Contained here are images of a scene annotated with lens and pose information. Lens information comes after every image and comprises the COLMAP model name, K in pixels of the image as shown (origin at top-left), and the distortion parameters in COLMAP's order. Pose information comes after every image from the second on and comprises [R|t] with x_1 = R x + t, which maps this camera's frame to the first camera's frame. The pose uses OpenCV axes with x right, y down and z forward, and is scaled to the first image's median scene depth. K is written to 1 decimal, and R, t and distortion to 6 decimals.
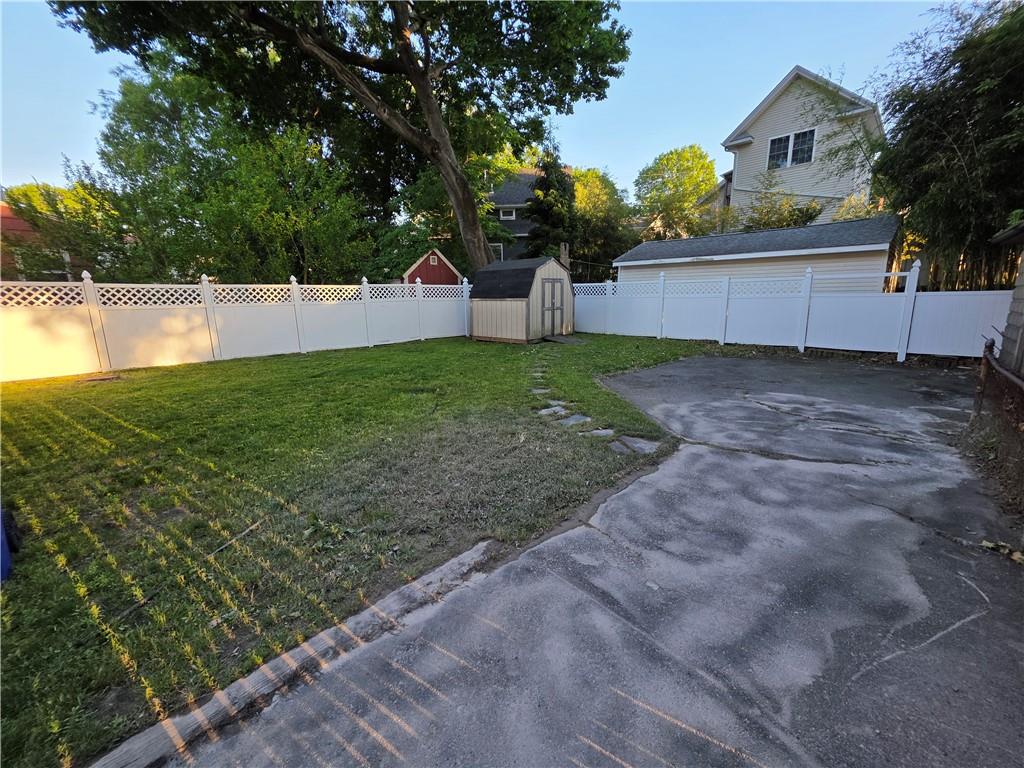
lens RADIAL K [[408.2, 0, 510.8], [0, 408.2, 378.1], [0, 0, 1]] dist [0.003697, -0.000716]
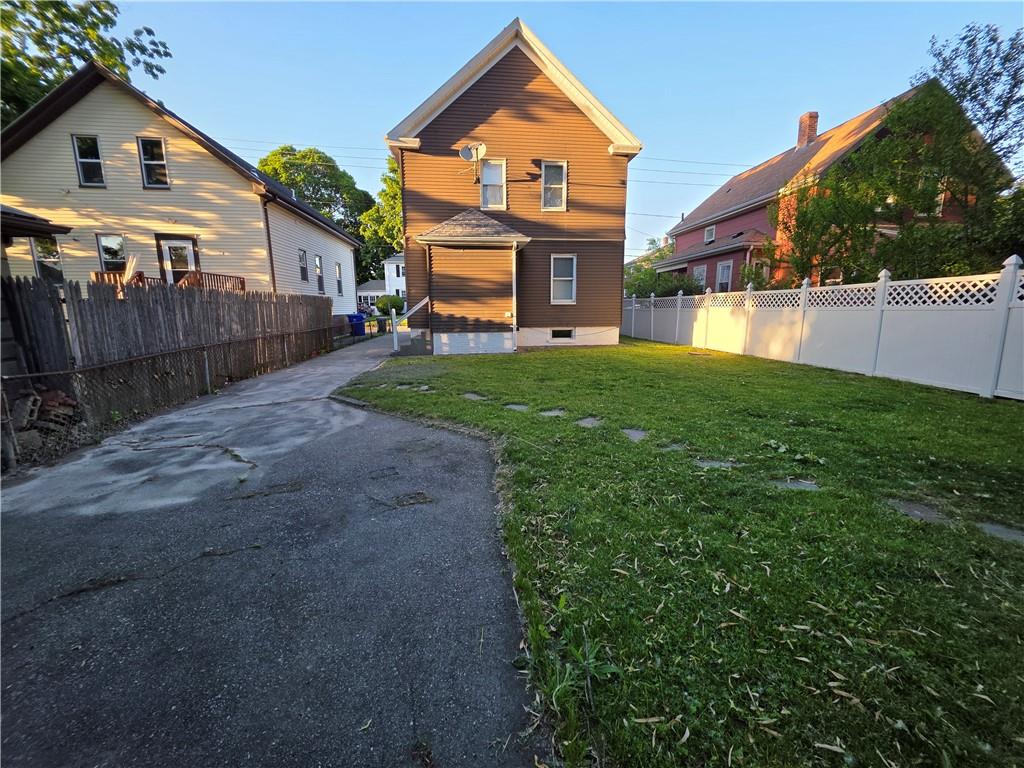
lens RADIAL K [[408.2, 0, 510.8], [0, 408.2, 378.1], [0, 0, 1]] dist [0.003697, -0.000716]
pose [[-0.638286, 0.145845, -0.755857, 0.402556], [-0.133222, 0.946145, 0.295062, -0.168993], [0.758184, 0.289030, -0.584482, 0.849329]]
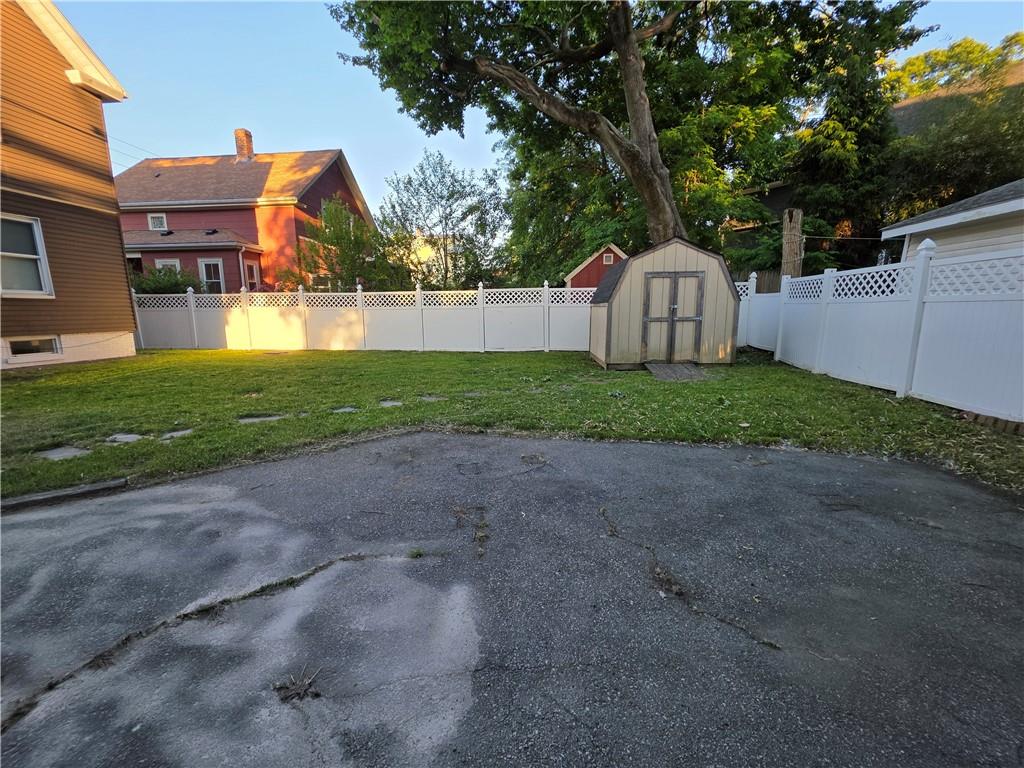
lens RADIAL K [[408.2, 0, 510.8], [0, 408.2, 378.1], [0, 0, 1]] dist [0.003697, -0.000716]
pose [[0.609696, 0.140459, -0.780091, 0.477800], [-0.158484, 0.985903, 0.053650, -0.079954], [0.776630, 0.090922, 0.623362, 0.447268]]
